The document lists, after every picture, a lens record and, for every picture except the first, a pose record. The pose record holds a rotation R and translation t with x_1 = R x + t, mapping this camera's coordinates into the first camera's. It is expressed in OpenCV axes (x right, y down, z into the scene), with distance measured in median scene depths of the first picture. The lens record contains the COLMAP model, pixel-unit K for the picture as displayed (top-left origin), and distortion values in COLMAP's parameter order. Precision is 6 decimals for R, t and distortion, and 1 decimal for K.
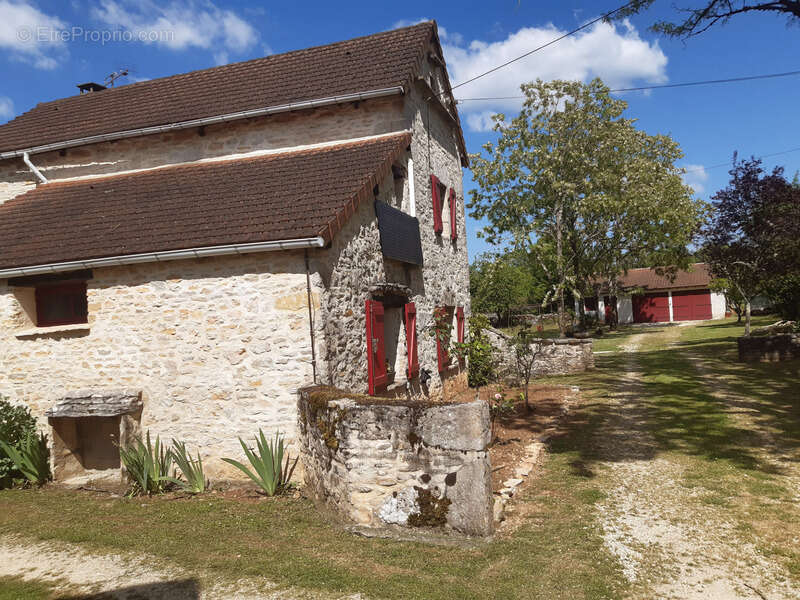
lens RADIAL K [[627.1, 0, 400.0], [0, 627.1, 300.0], [0, 0, 1]] dist [0.079597, -0.151476]
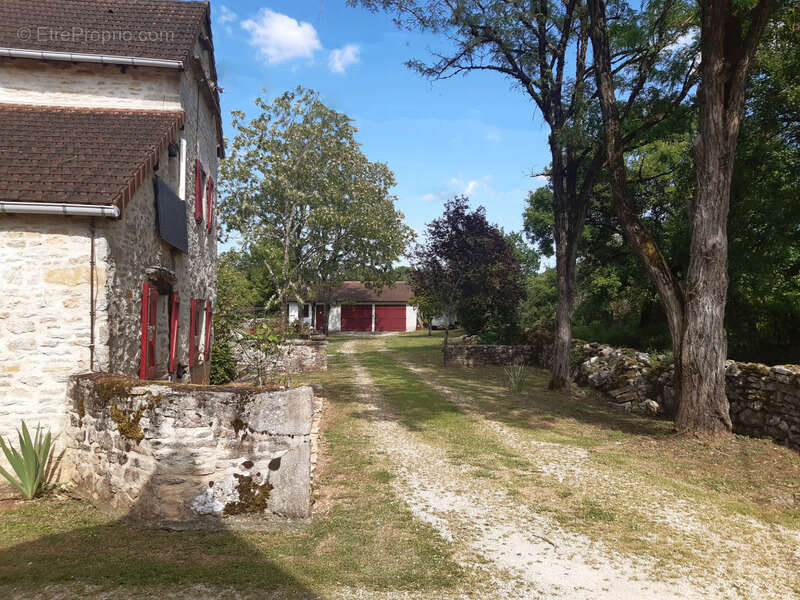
lens RADIAL K [[627.1, 0, 400.0], [0, 627.1, 300.0], [0, 0, 1]] dist [0.079597, -0.151476]
pose [[0.887701, 0.077341, 0.453878, -0.159425], [-0.072899, 0.996965, -0.027306, 0.026501], [-0.454613, -0.008847, 0.890645, 0.012757]]
